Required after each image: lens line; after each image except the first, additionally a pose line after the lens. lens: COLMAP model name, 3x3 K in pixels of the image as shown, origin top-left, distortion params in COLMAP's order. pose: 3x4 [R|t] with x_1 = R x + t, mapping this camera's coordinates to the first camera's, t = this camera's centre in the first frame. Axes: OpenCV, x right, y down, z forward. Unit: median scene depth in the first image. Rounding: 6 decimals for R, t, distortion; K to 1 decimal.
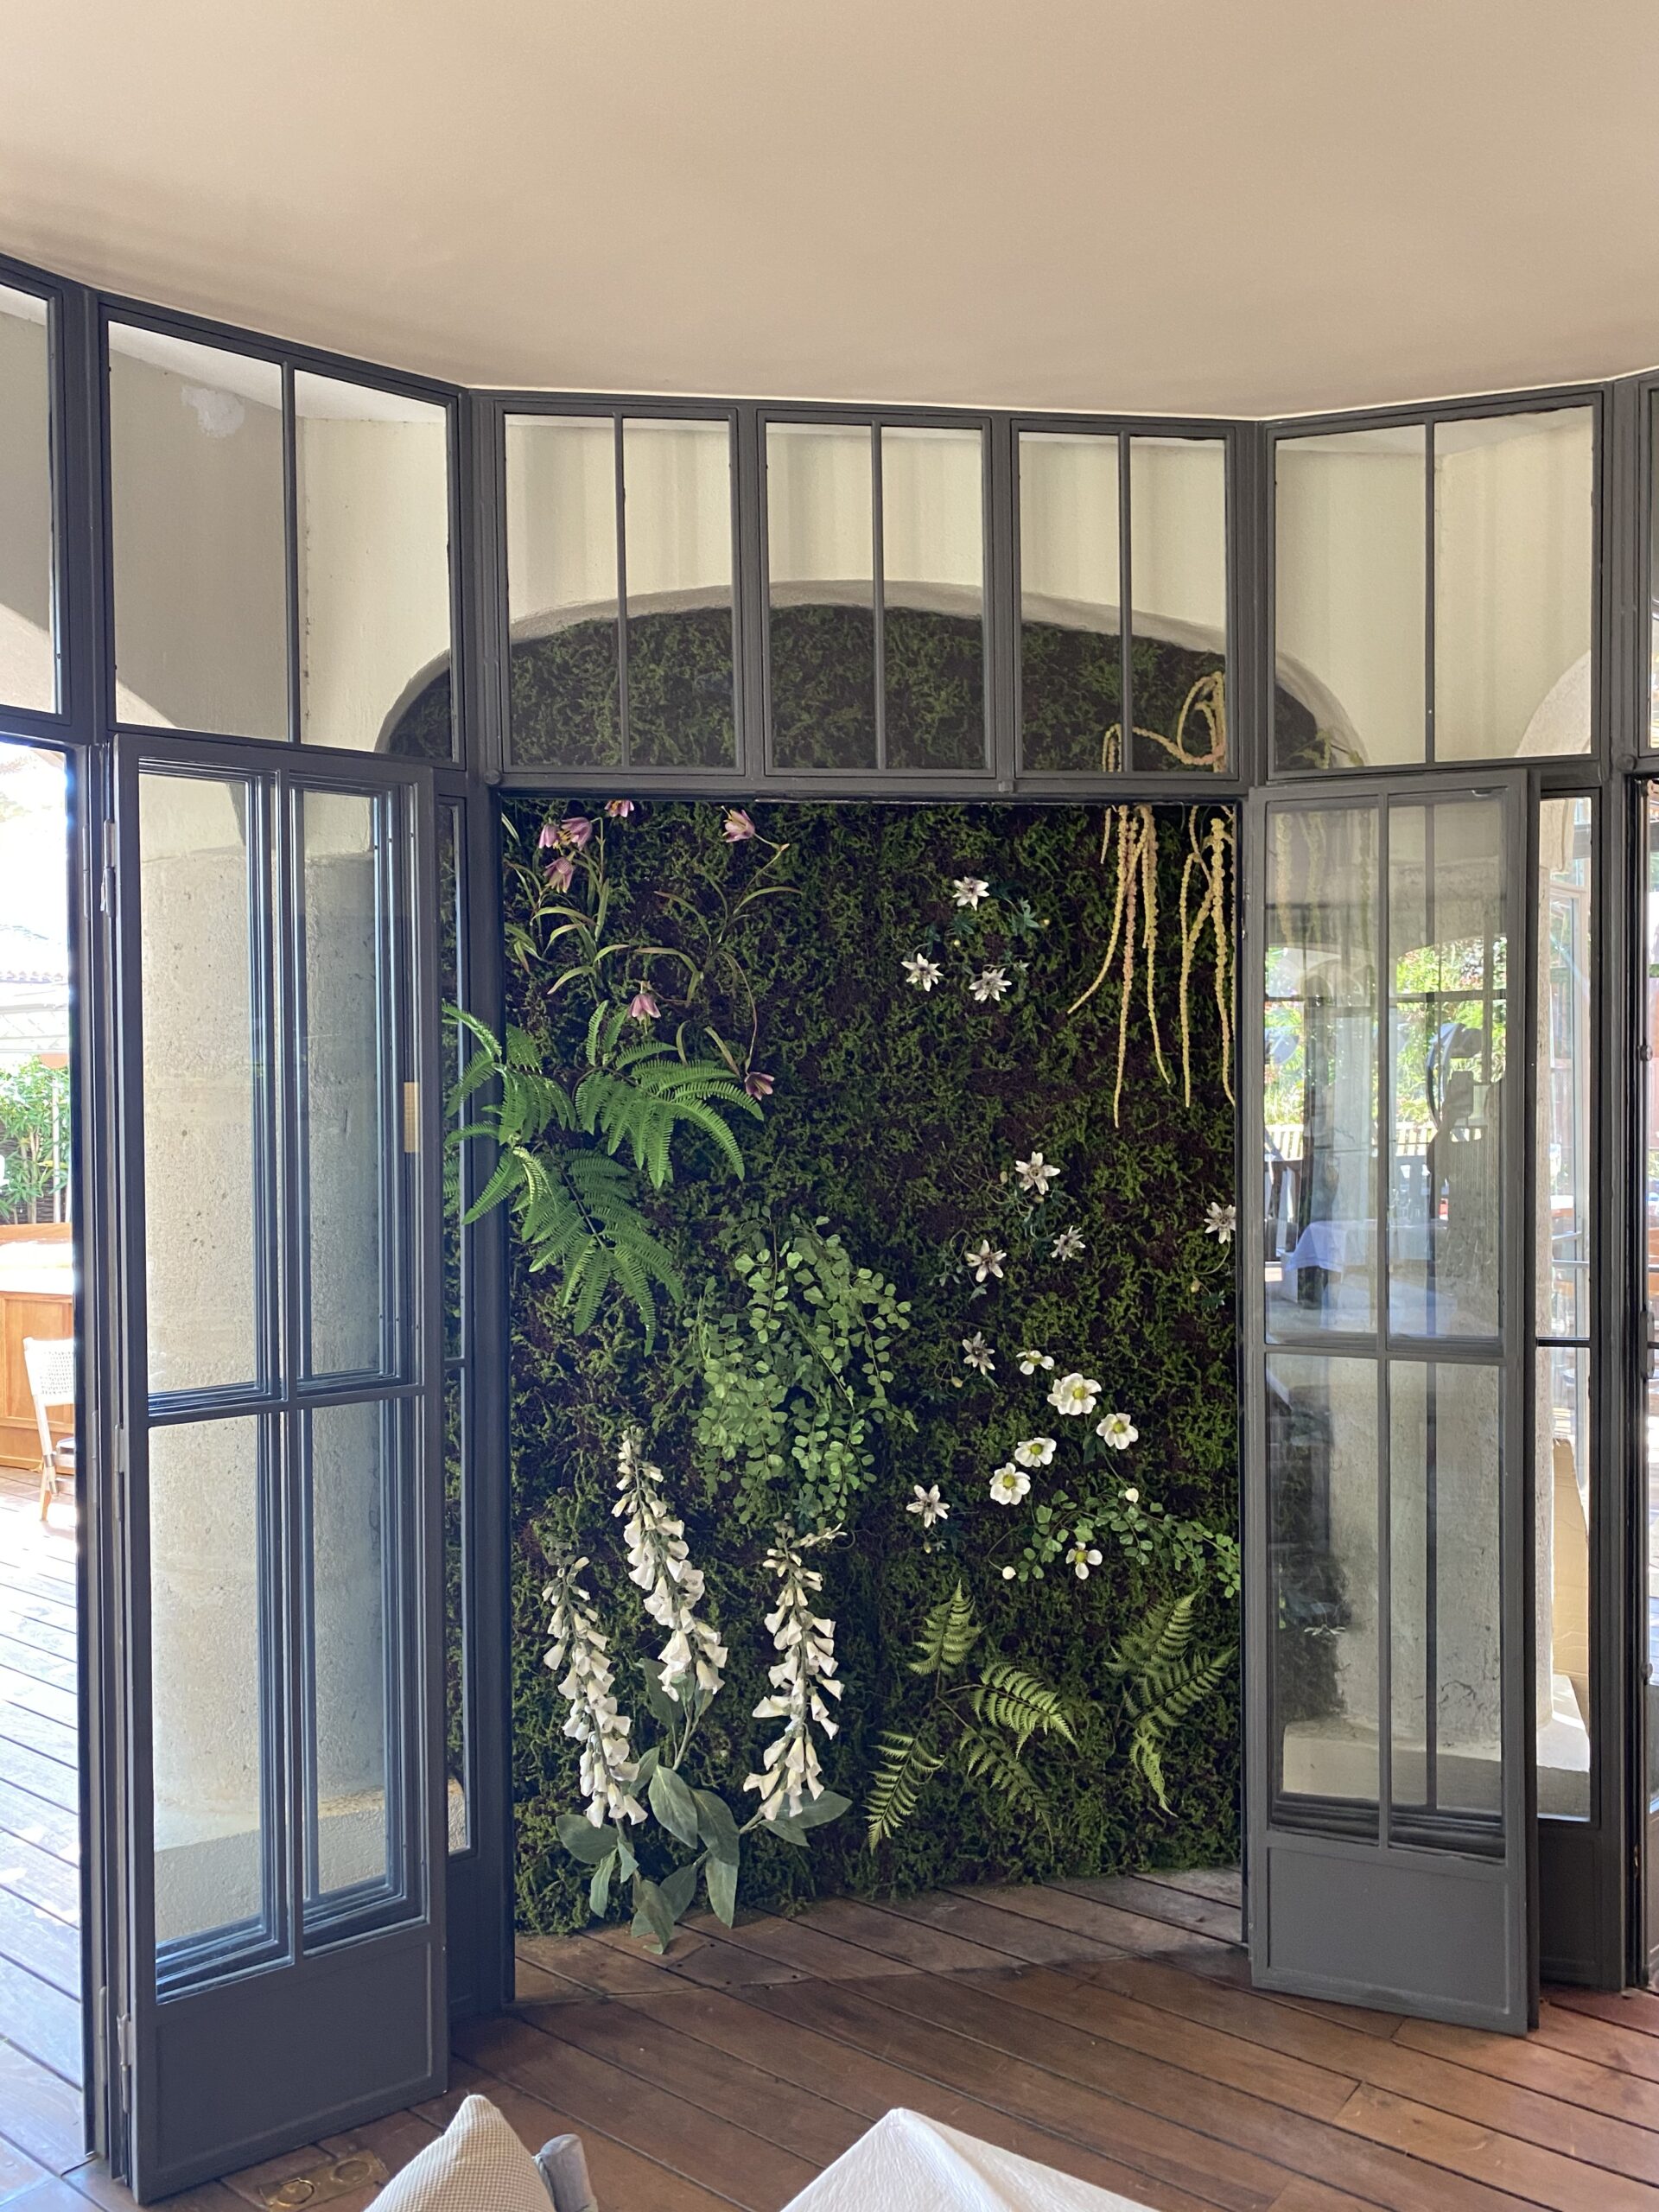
lens RADIAL K [[1729.4, 0, 876.2], [0, 1729.4, 1104.5], [0, 0, 1]] dist [0.098265, -0.160780]
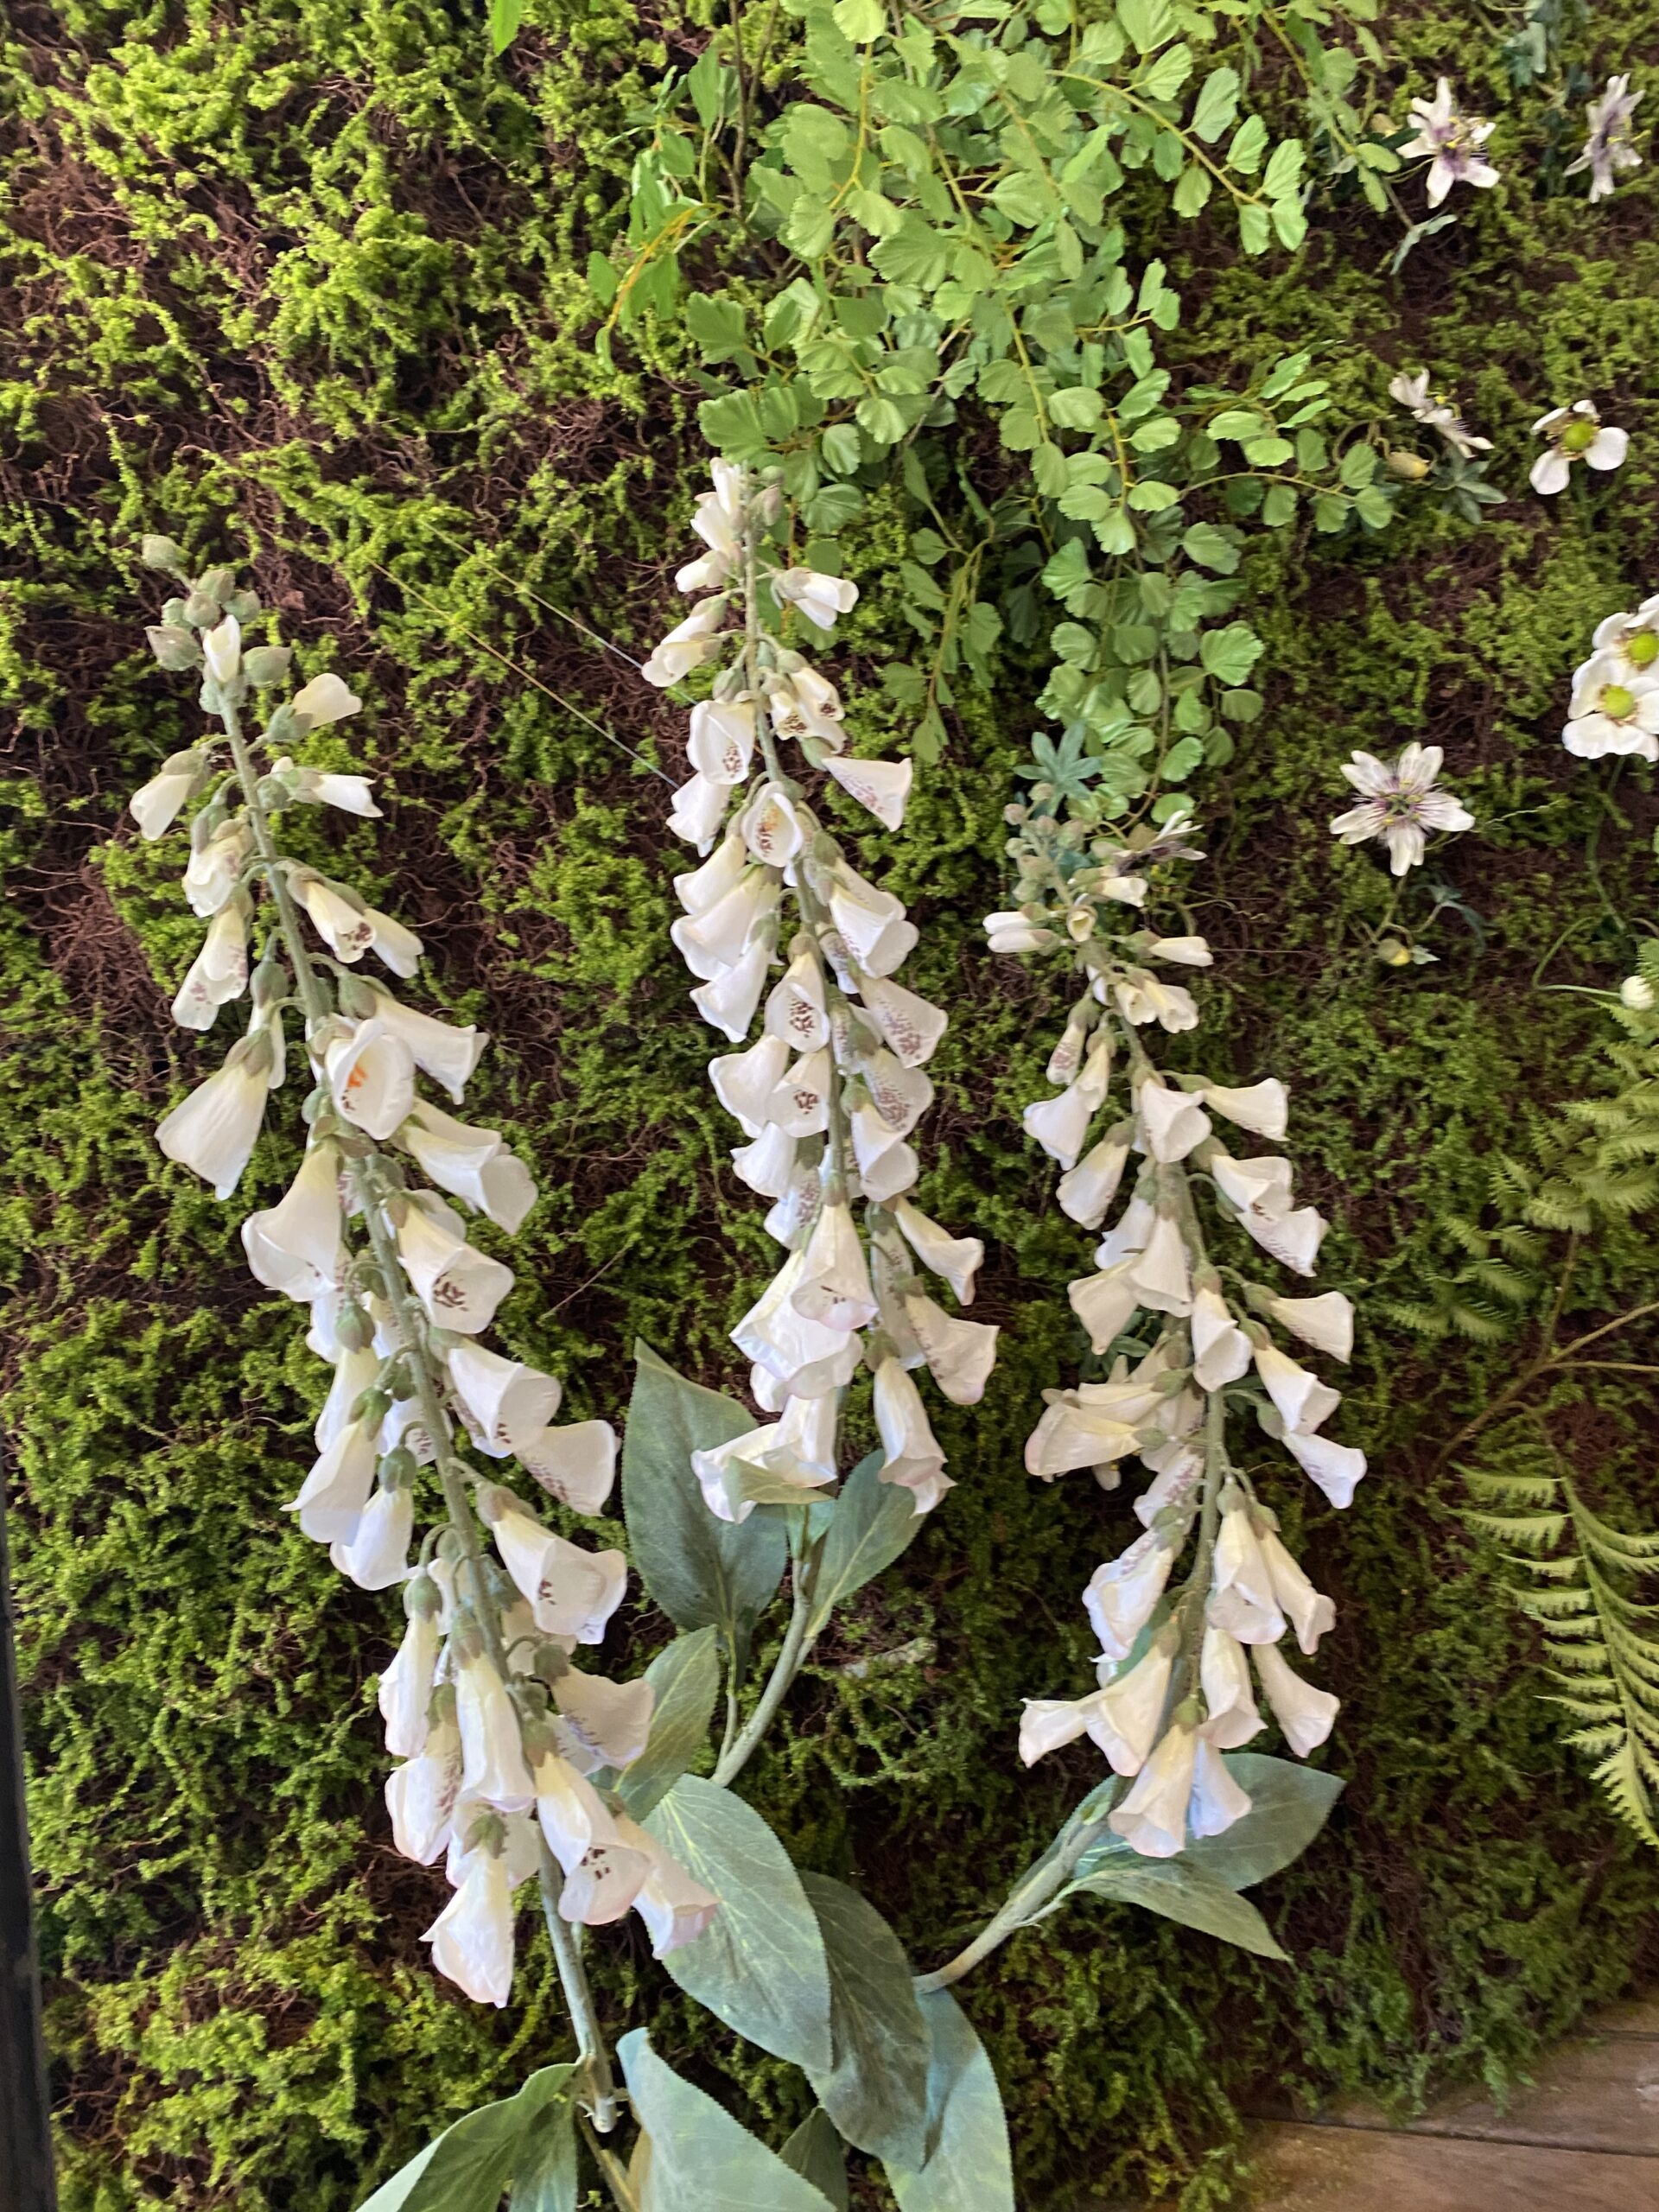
lens RADIAL K [[1735.9, 0, 860.4], [0, 1735.9, 1038.3], [0, 0, 1]] dist [0.016717, 0.005608]
pose [[0.980007, -0.090984, 0.176942, -0.129524], [0.111310, 0.987840, -0.108550, 0.296808], [-0.164914, 0.126075, 0.978217, 0.703965]]
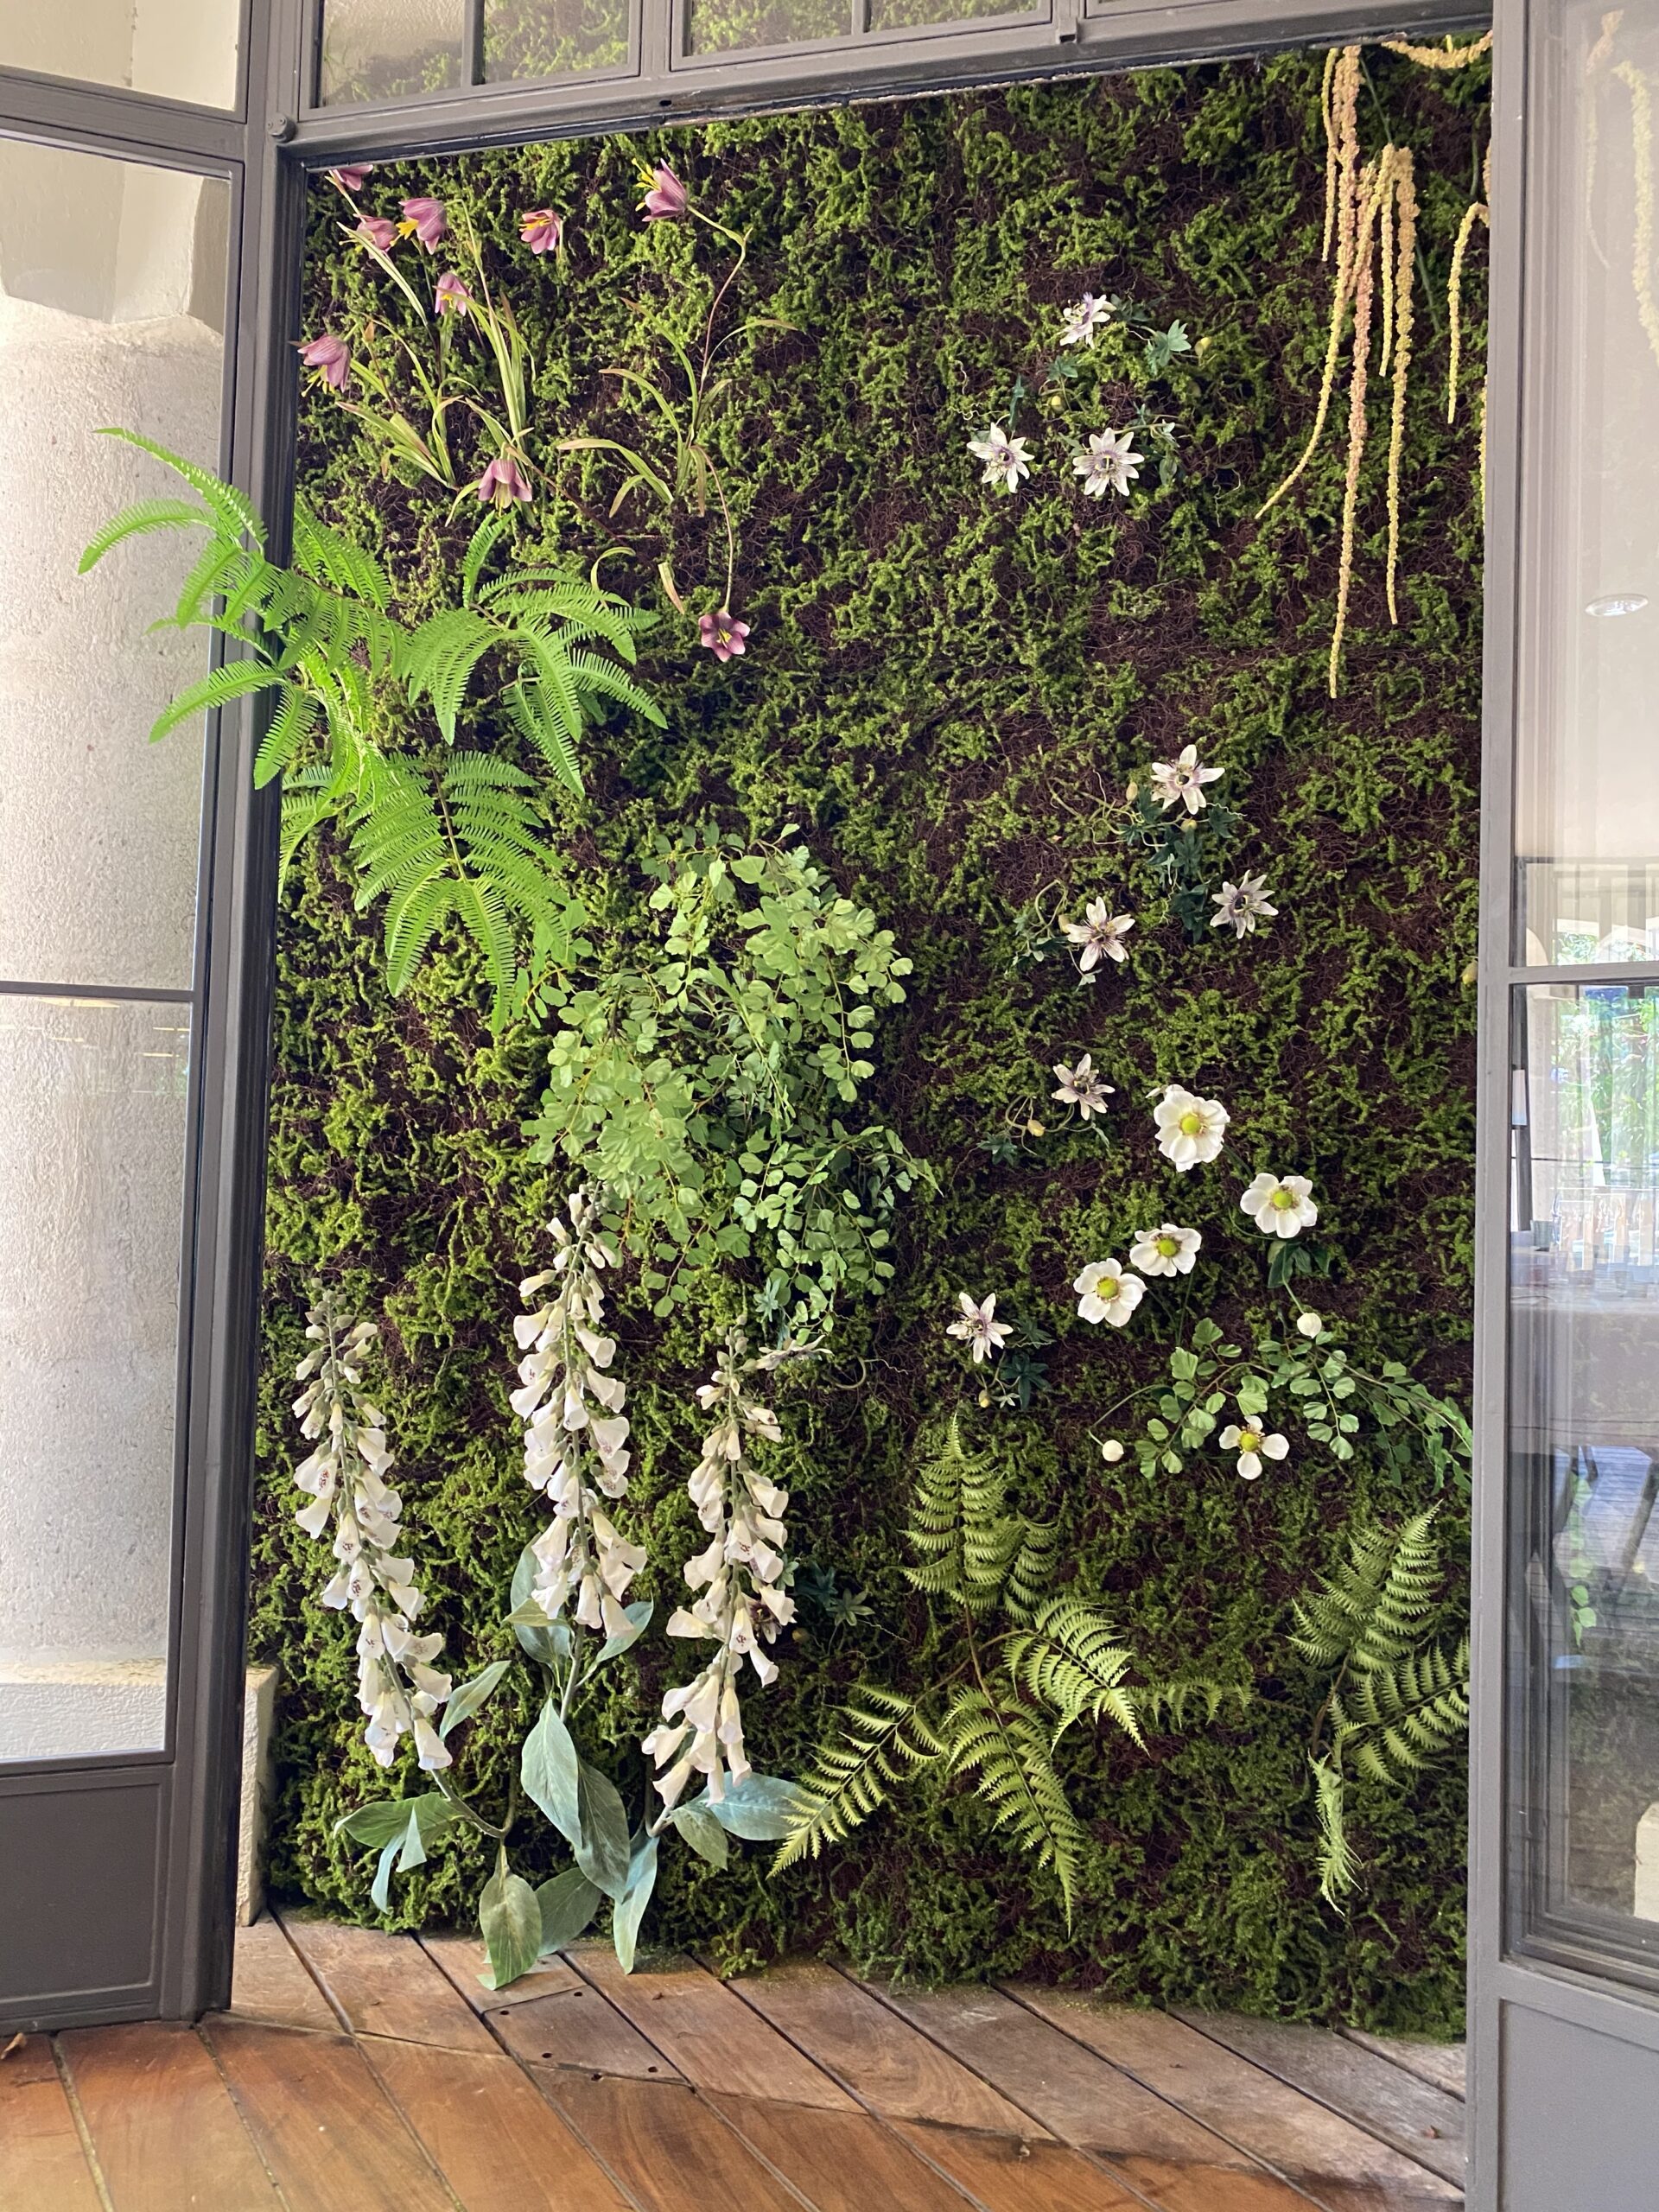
lens RADIAL K [[1729.4, 0, 876.2], [0, 1729.4, 1104.5], [0, 0, 1]] dist [0.098265, -0.160780]
pose [[0.932725, 0.013417, -0.360338, 0.211775], [-0.033972, 0.998132, -0.050770, 0.185210], [0.358984, 0.059595, 0.931439, 0.422622]]
